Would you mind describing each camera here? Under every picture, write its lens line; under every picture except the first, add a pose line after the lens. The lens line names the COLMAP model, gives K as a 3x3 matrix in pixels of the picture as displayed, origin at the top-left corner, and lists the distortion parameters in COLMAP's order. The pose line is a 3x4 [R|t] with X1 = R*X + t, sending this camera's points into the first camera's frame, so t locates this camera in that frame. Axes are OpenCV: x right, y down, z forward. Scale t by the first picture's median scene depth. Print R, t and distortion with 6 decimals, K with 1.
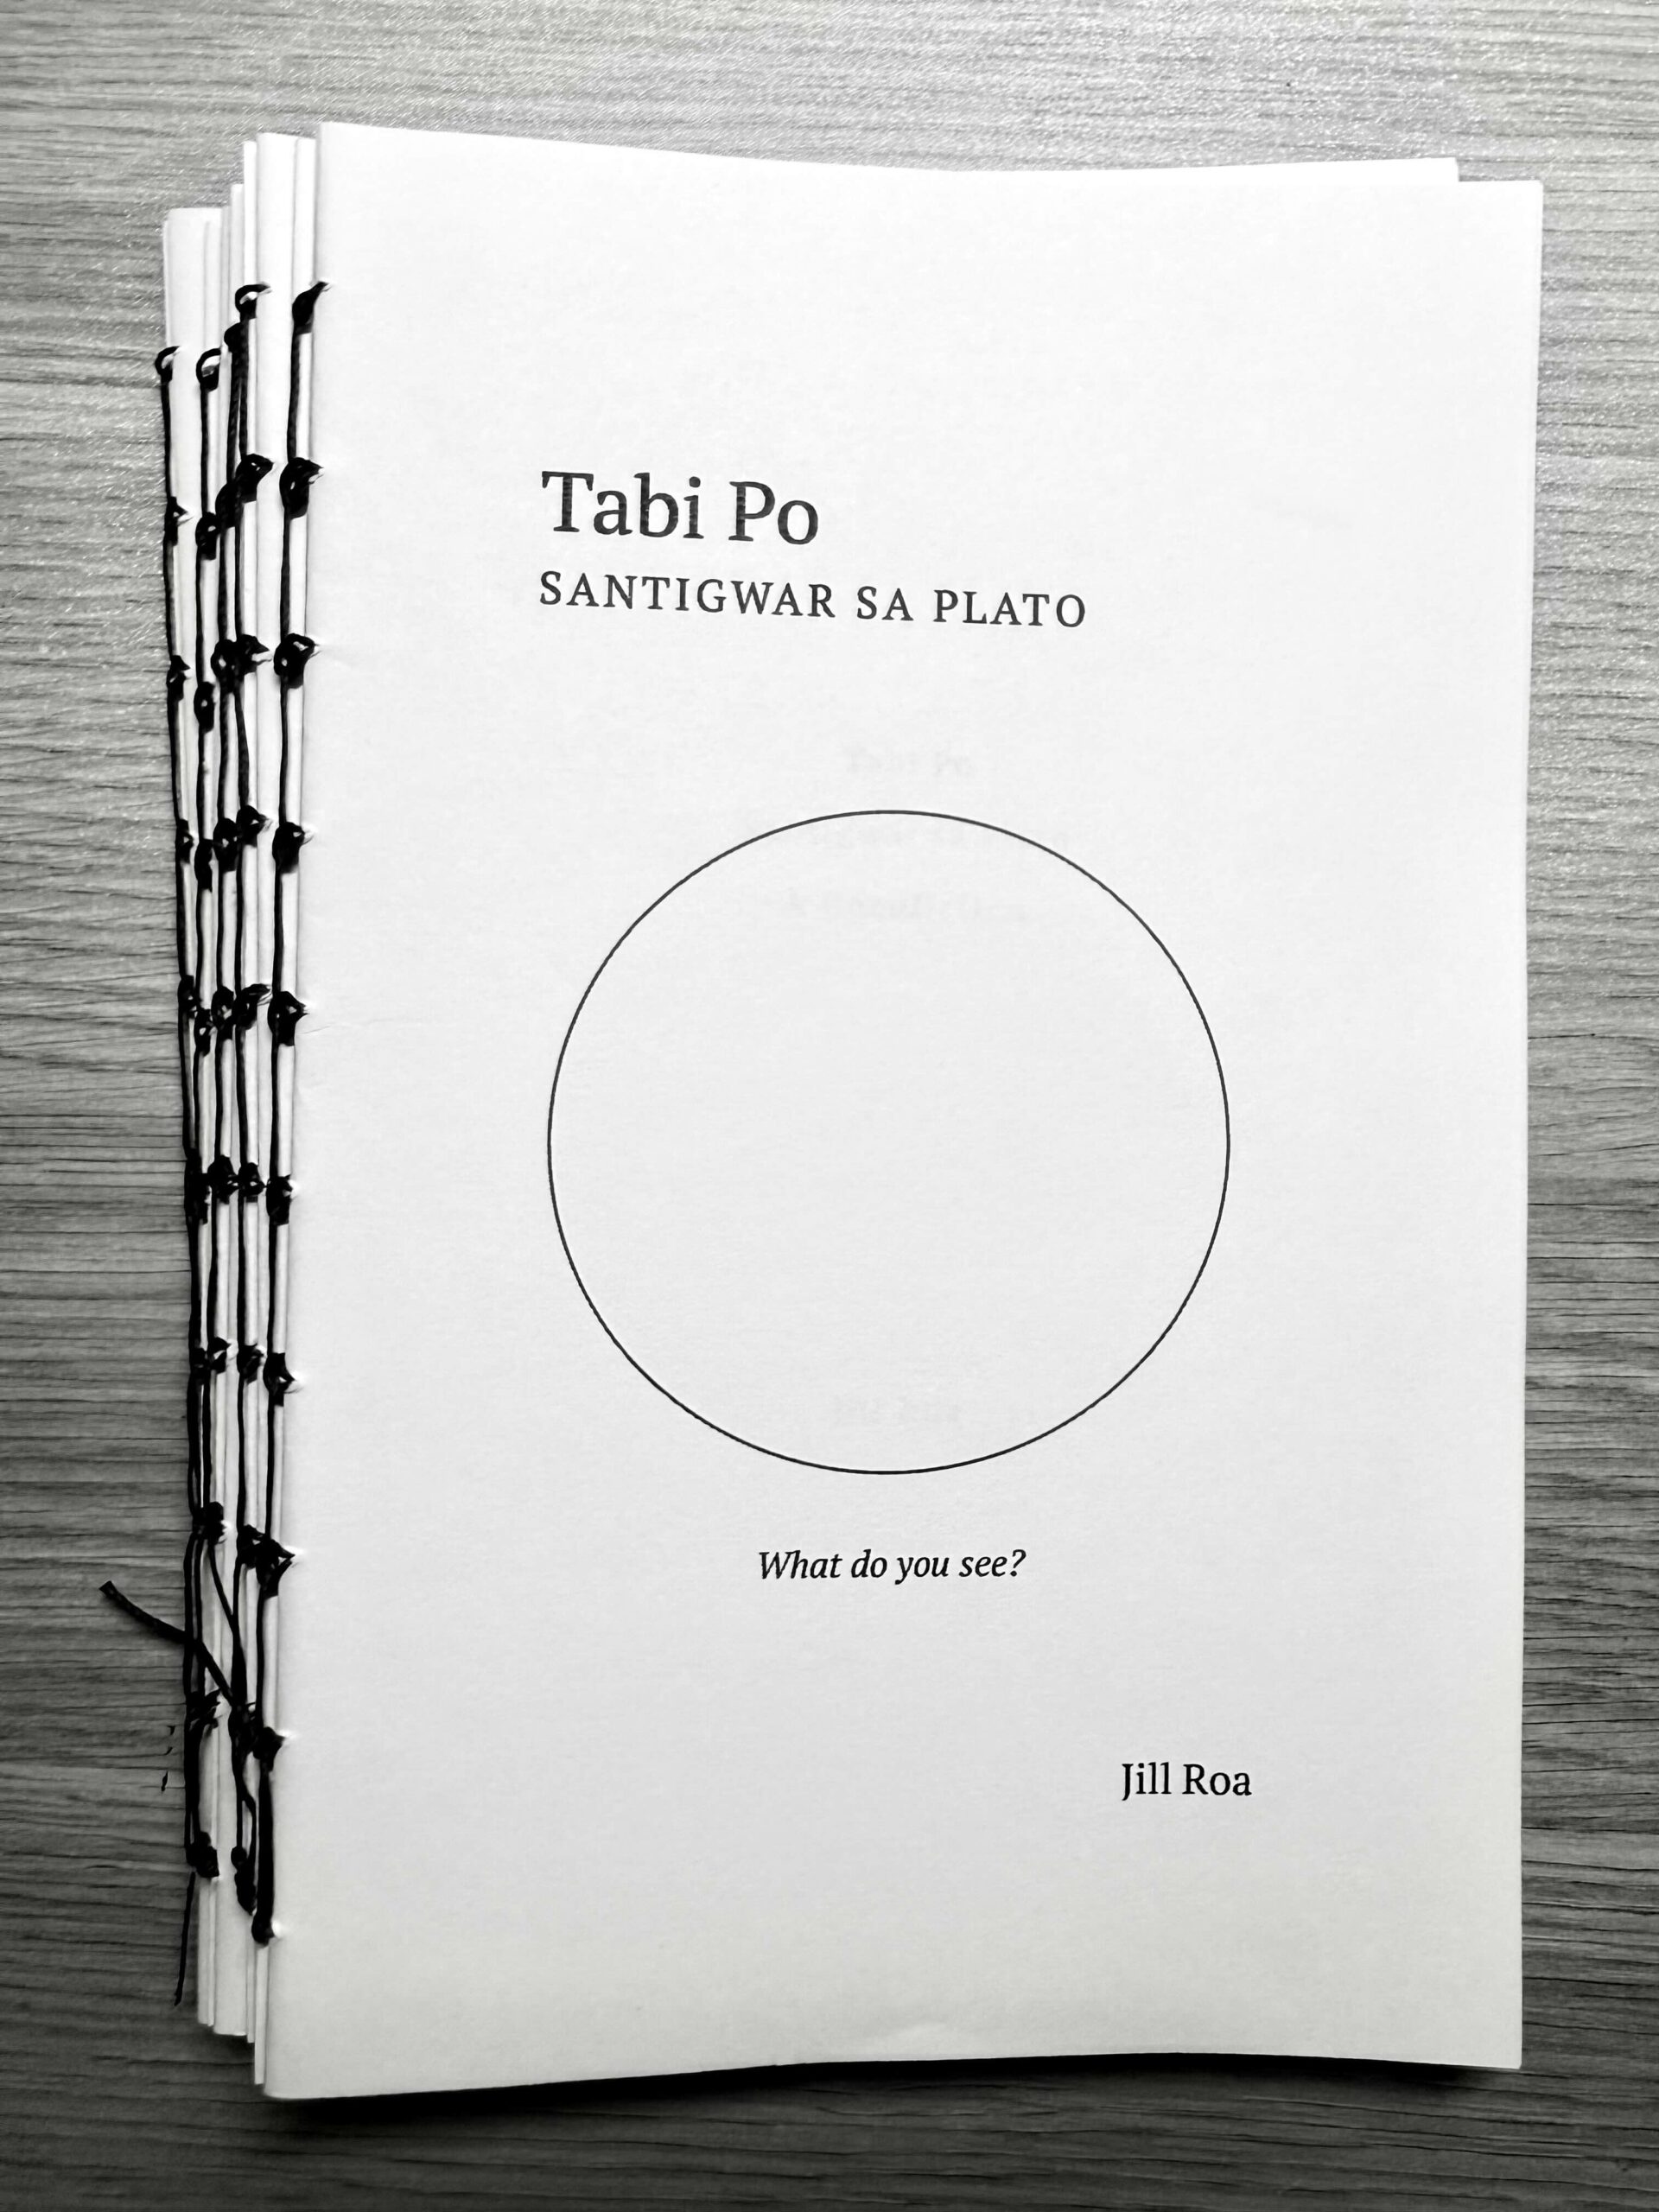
lens RADIAL K [[1529.7, 0, 829.5], [0, 1529.7, 1106.0], [0, 0, 1]] dist [0.001585, -0.000057]
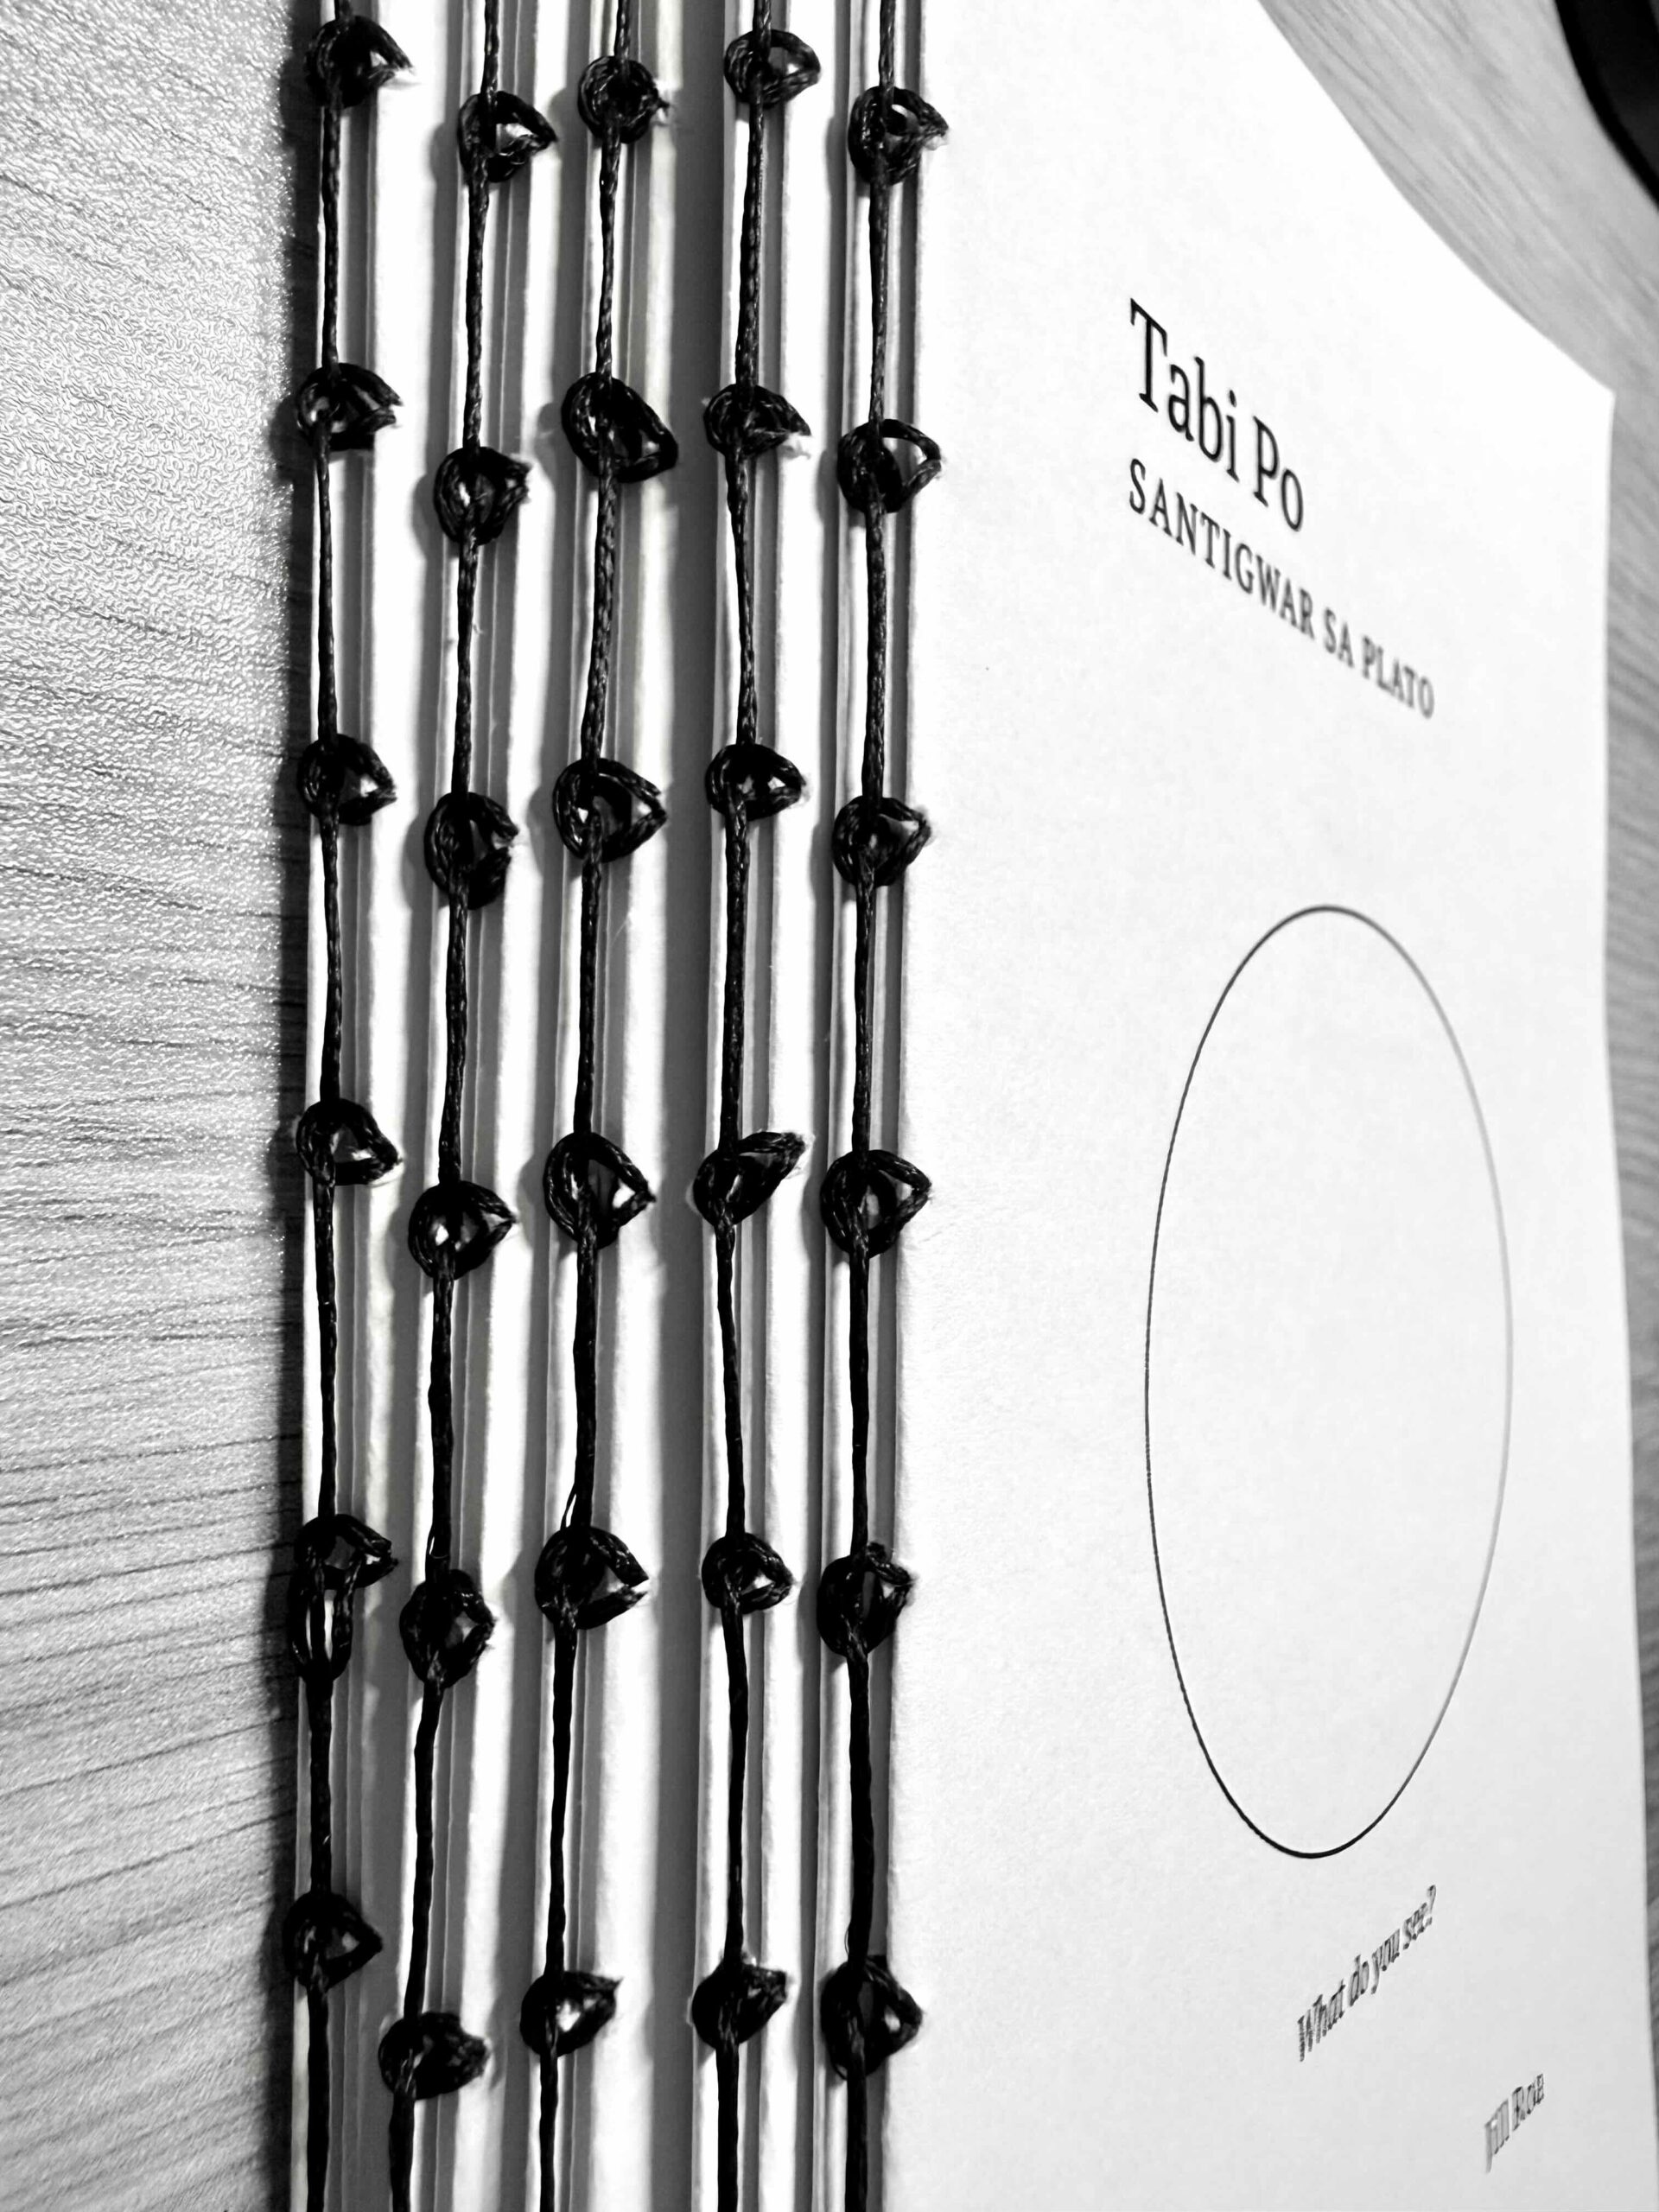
lens RADIAL K [[1595.7, 0, 830.2], [0, 1595.7, 1080.7], [0, 0, 1]] dist [0.006929, -0.000180]
pose [[0.704703, 0.036580, 0.708558, -0.698511], [0.031803, 0.996038, -0.083051, -0.054698], [-0.708789, 0.081060, 0.700748, 0.653176]]
